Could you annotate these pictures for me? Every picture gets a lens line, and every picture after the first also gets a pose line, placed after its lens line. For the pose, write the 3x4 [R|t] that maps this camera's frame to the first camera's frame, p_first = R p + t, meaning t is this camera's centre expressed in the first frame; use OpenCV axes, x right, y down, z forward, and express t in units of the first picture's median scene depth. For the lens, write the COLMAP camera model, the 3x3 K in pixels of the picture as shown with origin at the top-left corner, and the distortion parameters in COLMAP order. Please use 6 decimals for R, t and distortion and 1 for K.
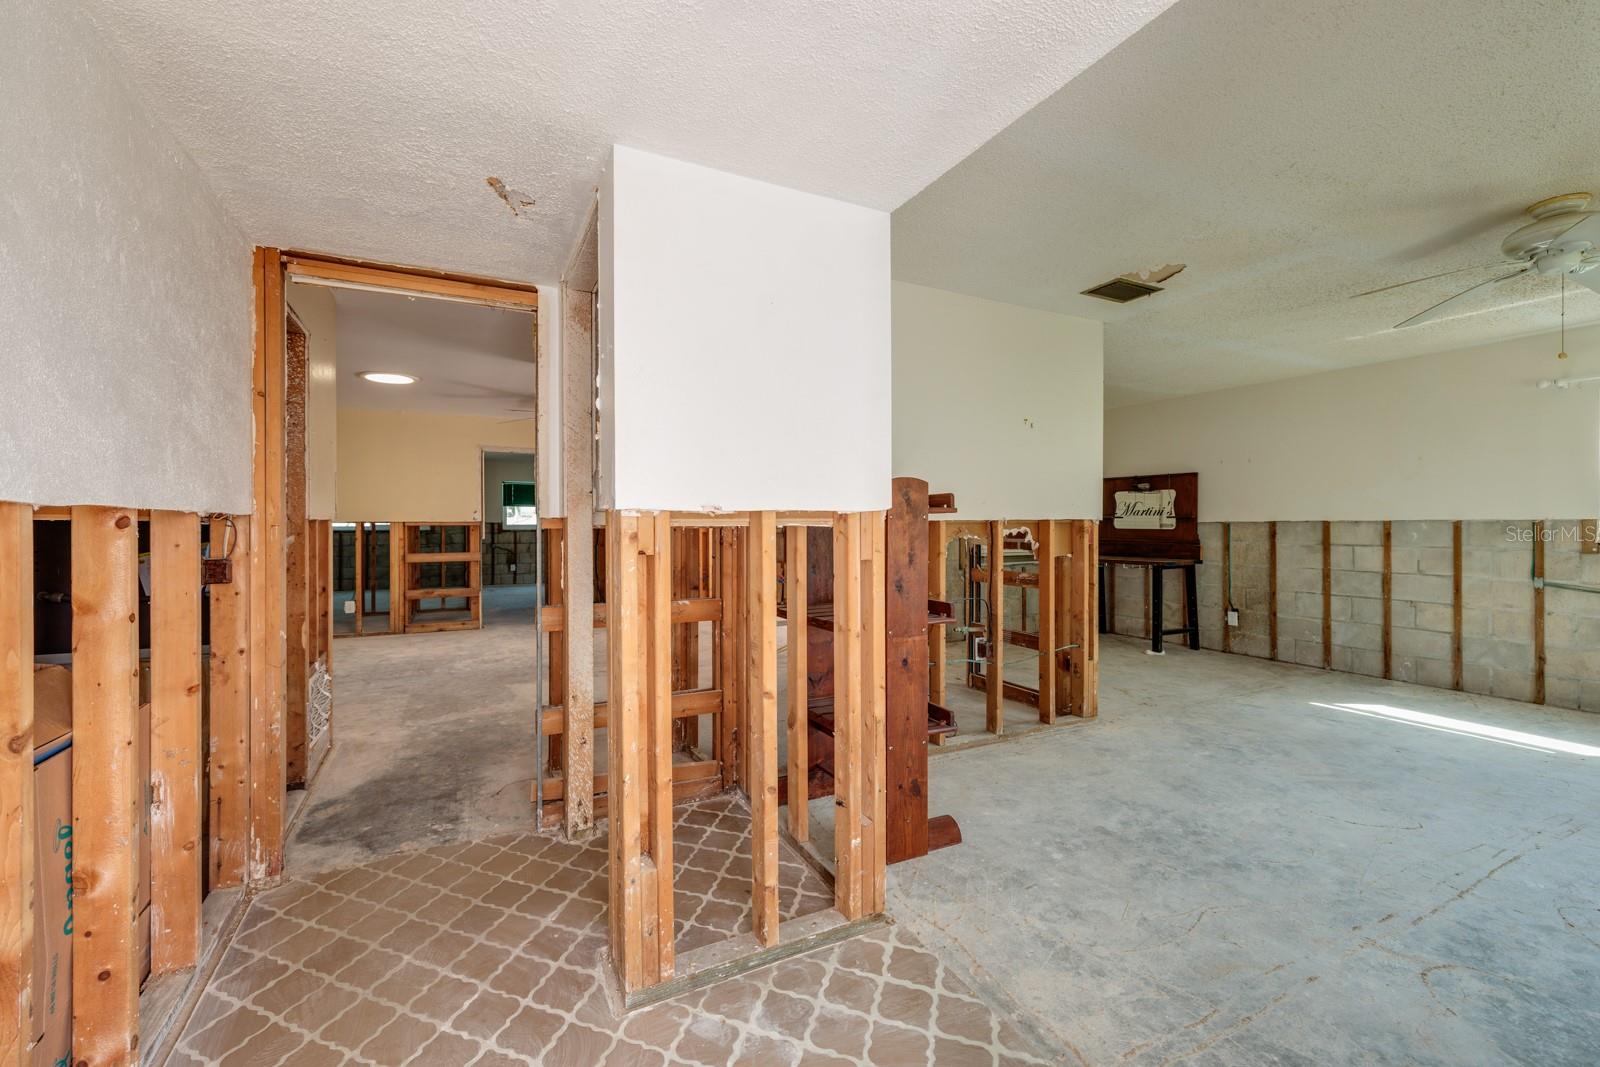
lens RADIAL K [[674.2, 0, 803.1], [0, 674.2, 521.8], [0, 0, 1]] dist [0.000373, 0.000127]
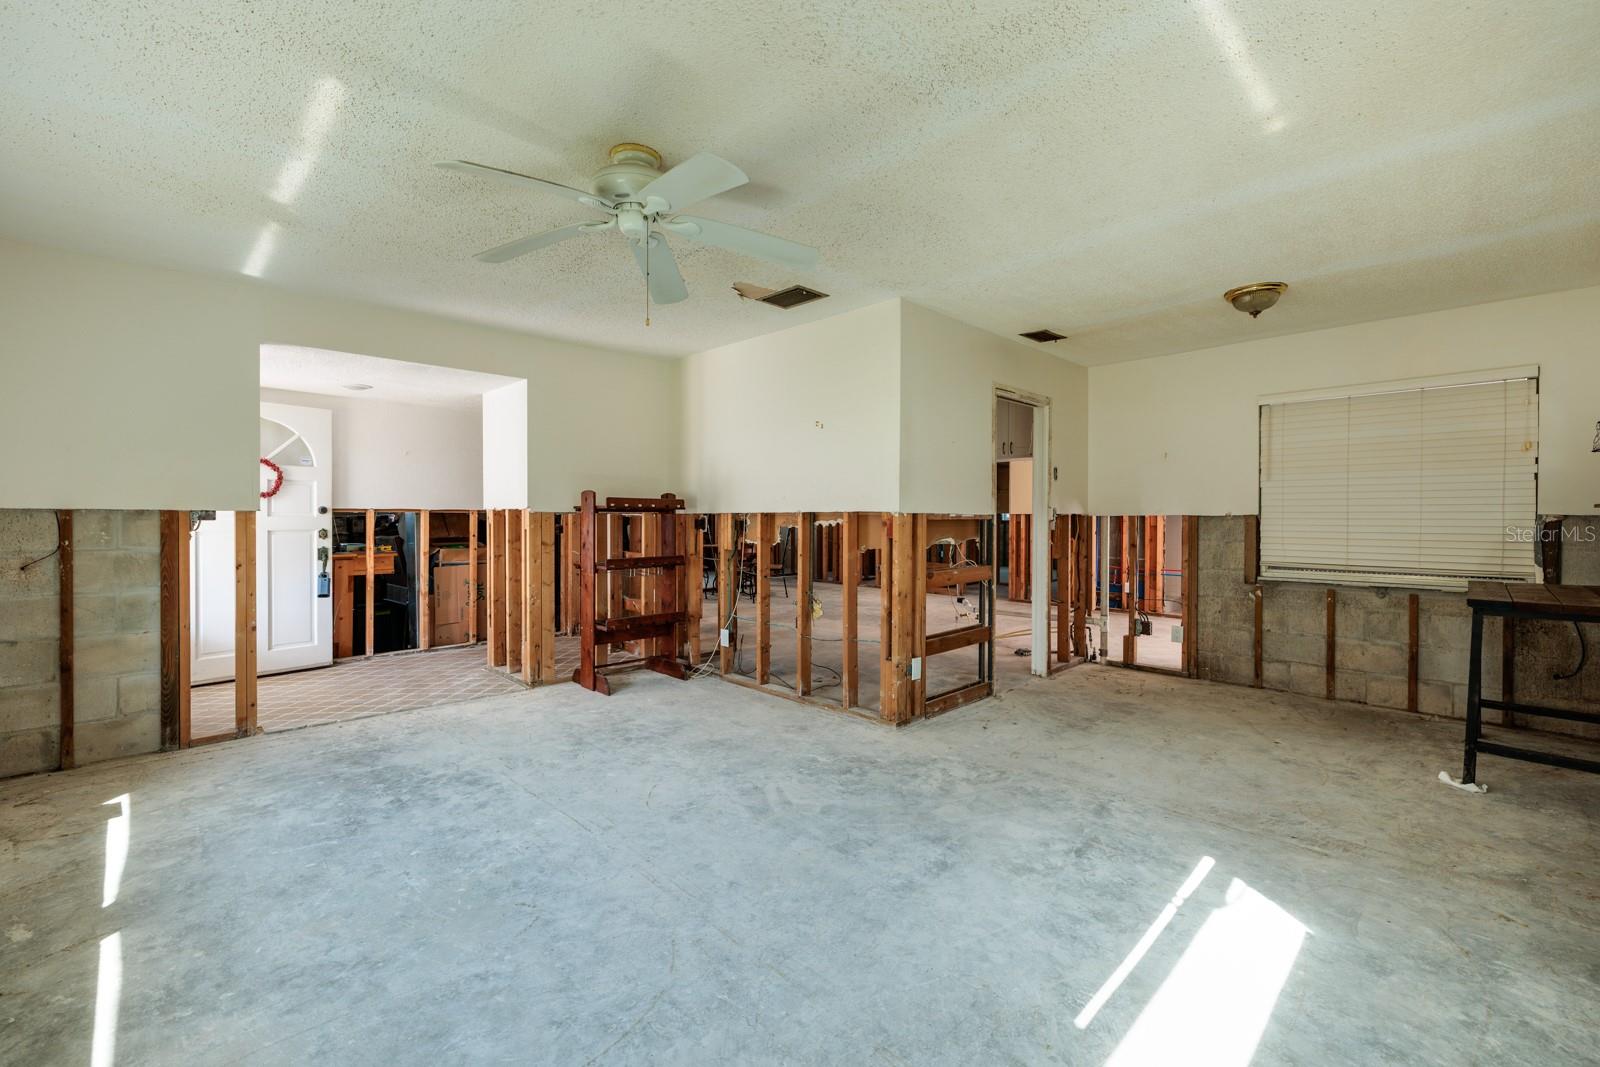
lens RADIAL K [[674.2, 0, 799.2], [0, 674.2, 522.5], [0, 0, 1]] dist [0.000373, 0.000127]
pose [[0.294497, 0.015371, -0.955529, 1.885319], [-0.000295, 0.999872, 0.015994, -0.007050], [0.955652, -0.004429, 0.294464, 0.874931]]
